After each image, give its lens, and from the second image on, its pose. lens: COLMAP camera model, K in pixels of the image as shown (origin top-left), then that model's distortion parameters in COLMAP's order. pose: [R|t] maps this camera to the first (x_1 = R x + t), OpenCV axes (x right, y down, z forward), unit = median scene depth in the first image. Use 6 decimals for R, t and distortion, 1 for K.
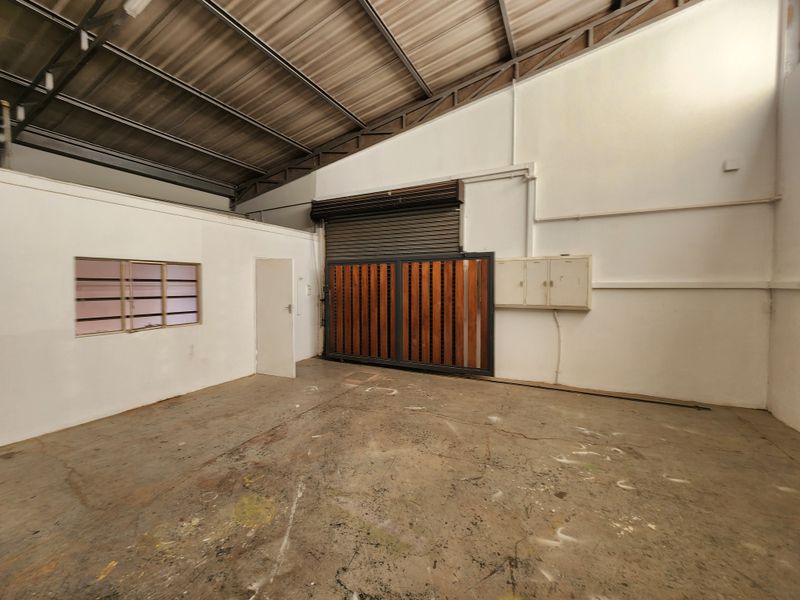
lens RADIAL K [[326.9, 0, 401.2], [0, 326.9, 296.8], [0, 0, 1]] dist [0.002106, -0.001806]
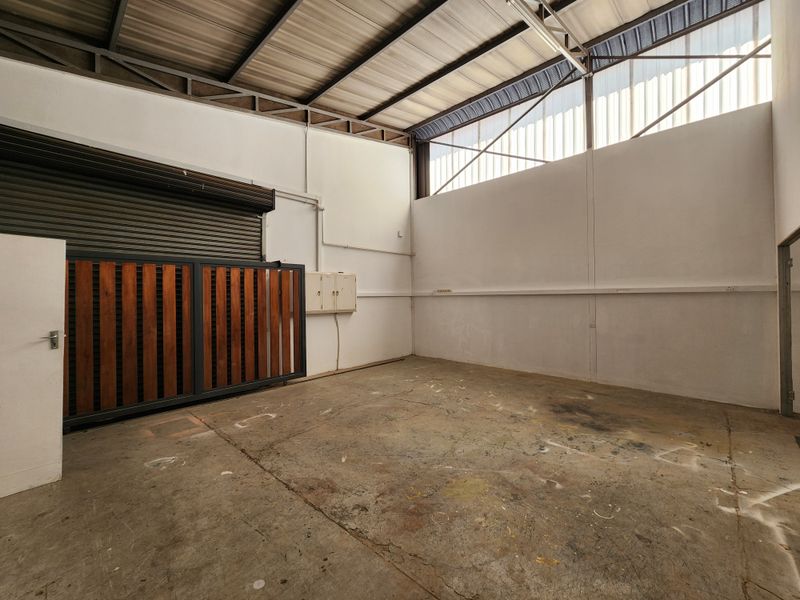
lens RADIAL K [[326.9, 0, 383.1], [0, 326.9, 299.1], [0, 0, 1]] dist [0.002106, -0.001806]
pose [[0.302909, -0.006049, 0.953000, -0.889458], [0.046409, 0.998887, -0.008410, 0.003060], [-0.951889, 0.046775, 0.302853, 0.503741]]
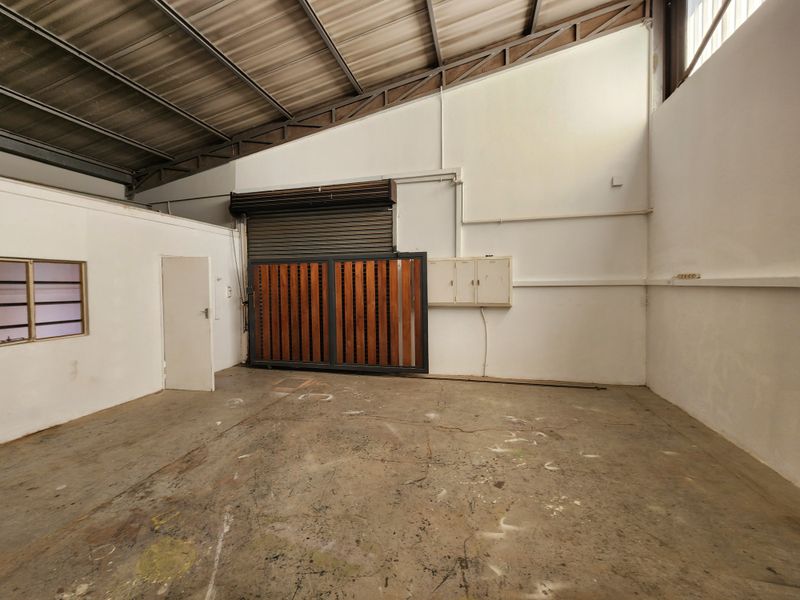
lens RADIAL K [[326.9, 0, 407.3], [0, 326.9, 298.0], [0, 0, 1]] dist [0.002106, -0.001806]
pose [[0.974730, -0.017751, 0.222679, -0.006355], [0.016729, 0.999839, 0.006474, -0.001230], [-0.222758, -0.002585, 0.974870, 0.013135]]
